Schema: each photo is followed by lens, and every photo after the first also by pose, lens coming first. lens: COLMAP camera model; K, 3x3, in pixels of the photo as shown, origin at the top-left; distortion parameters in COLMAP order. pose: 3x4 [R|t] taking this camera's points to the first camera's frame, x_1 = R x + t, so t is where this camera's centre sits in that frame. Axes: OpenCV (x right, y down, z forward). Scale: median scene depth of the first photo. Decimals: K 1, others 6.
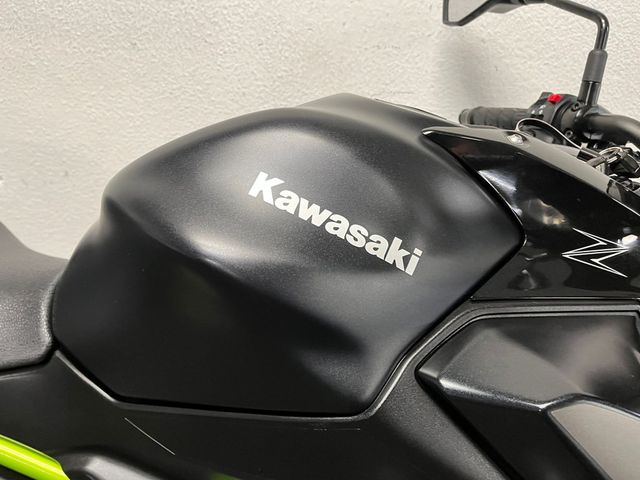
lens RADIAL K [[491.4, 0, 319.8], [0, 491.4, 240.9], [0, 0, 1]] dist [0.066739, -0.087684]
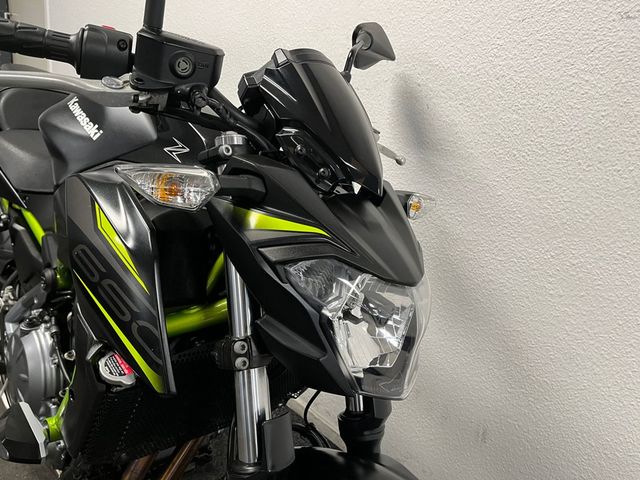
lens RADIAL K [[491.4, 0, 321.7], [0, 491.4, 238.5], [0, 0, 1]] dist [0.066739, -0.087684]
pose [[0.794441, 0.194447, -0.575373, 0.948042], [-0.286352, 0.955377, -0.072510, 0.144068], [0.535598, 0.222364, 0.814671, -0.093231]]
